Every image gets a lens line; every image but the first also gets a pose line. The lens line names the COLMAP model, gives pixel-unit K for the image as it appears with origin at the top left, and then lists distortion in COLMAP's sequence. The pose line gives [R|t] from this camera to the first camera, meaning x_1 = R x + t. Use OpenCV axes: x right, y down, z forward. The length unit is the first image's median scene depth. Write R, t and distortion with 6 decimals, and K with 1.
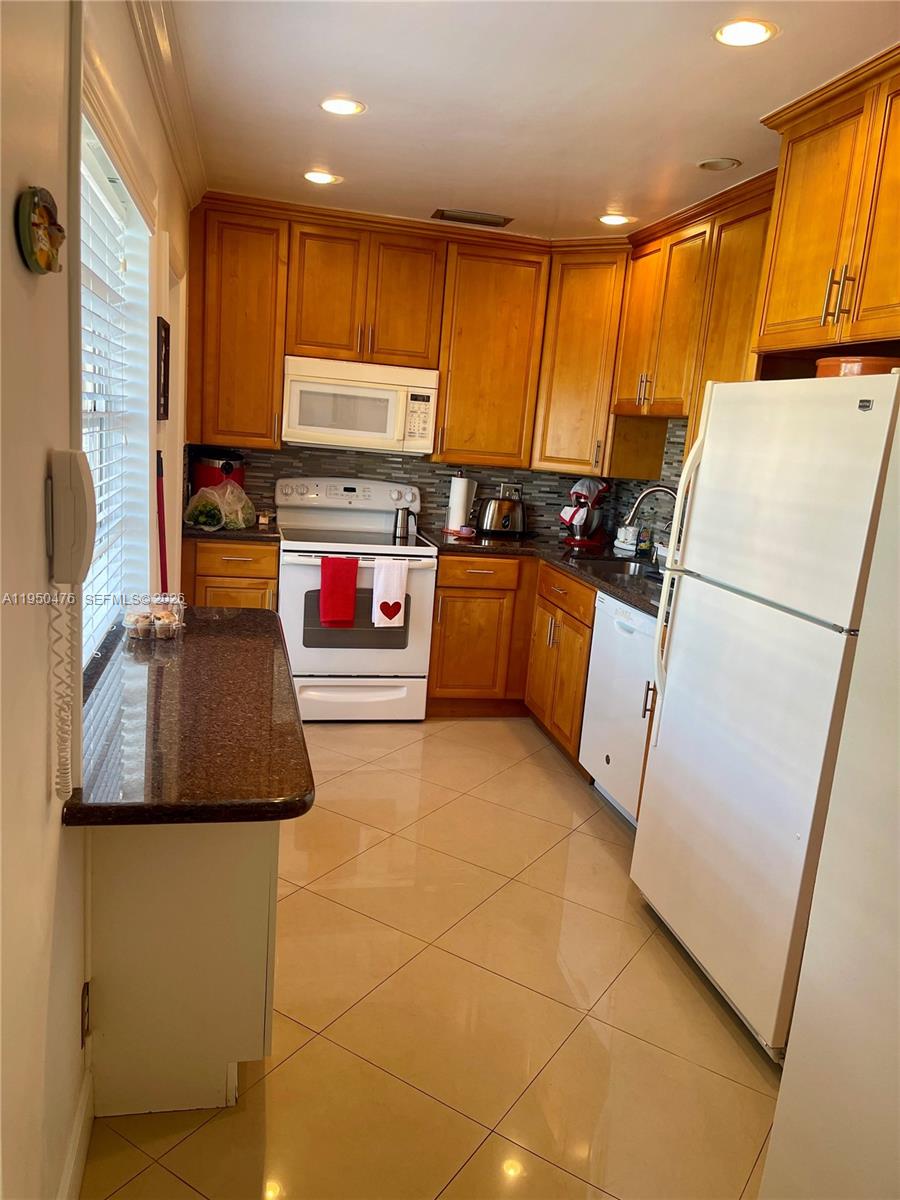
lens RADIAL K [[894.1, 0, 433.2], [0, 894.1, 609.3], [0, 0, 1]] dist [0.061980, -0.076728]
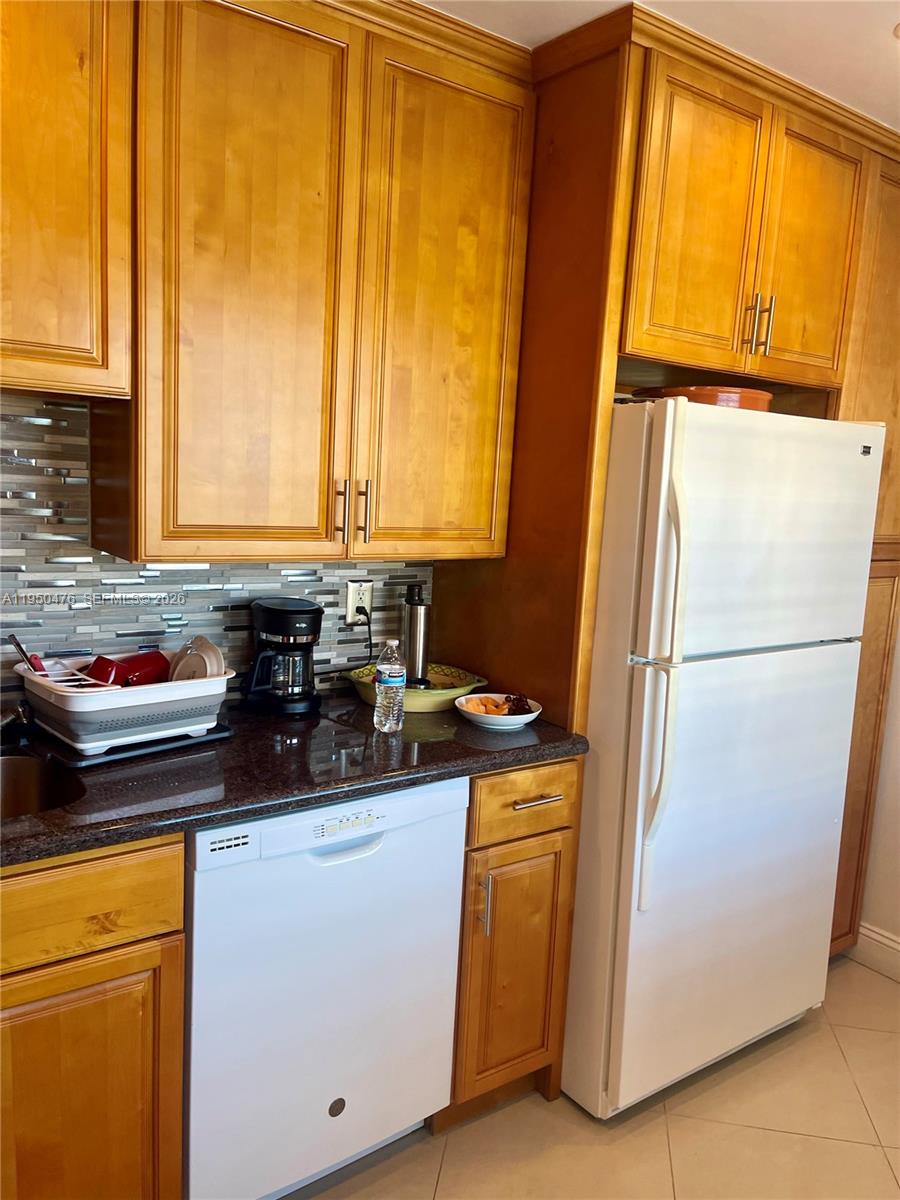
lens RADIAL K [[894.1, 0, 441.7], [0, 894.1, 614.6], [0, 0, 1]] dist [0.061980, -0.076728]
pose [[-0.405818, -0.241202, 0.881552, -0.169605], [0.102072, 0.946552, 0.305975, -0.196344], [-0.908236, 0.214152, -0.359508, 0.878431]]
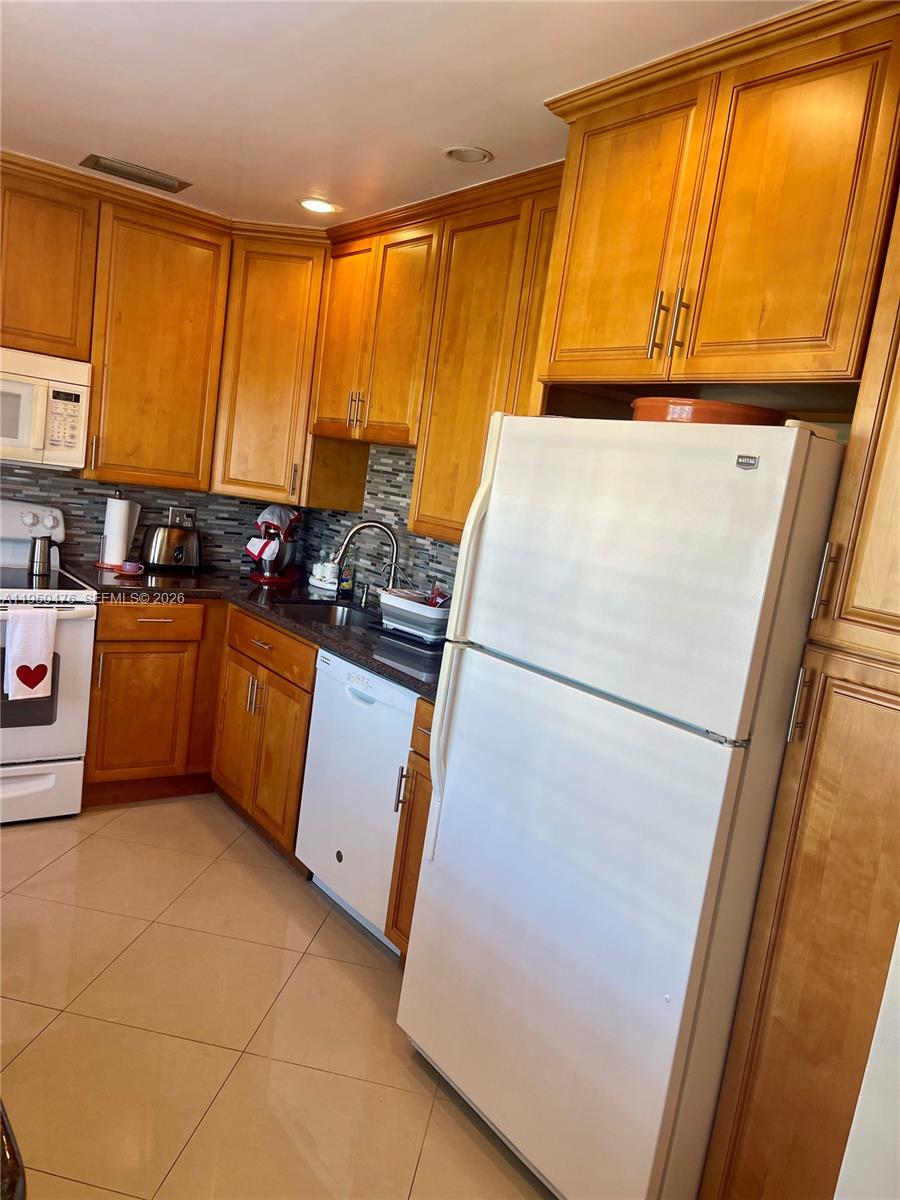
lens RADIAL K [[894.1, 0, 437.0], [0, 894.1, 611.0], [0, 0, 1]] dist [0.061980, -0.076728]
pose [[0.912163, -0.019284, 0.409373, -0.046874], [0.022438, 0.999744, -0.002902, -0.043657], [-0.409212, 0.011832, 0.912363, 0.171996]]
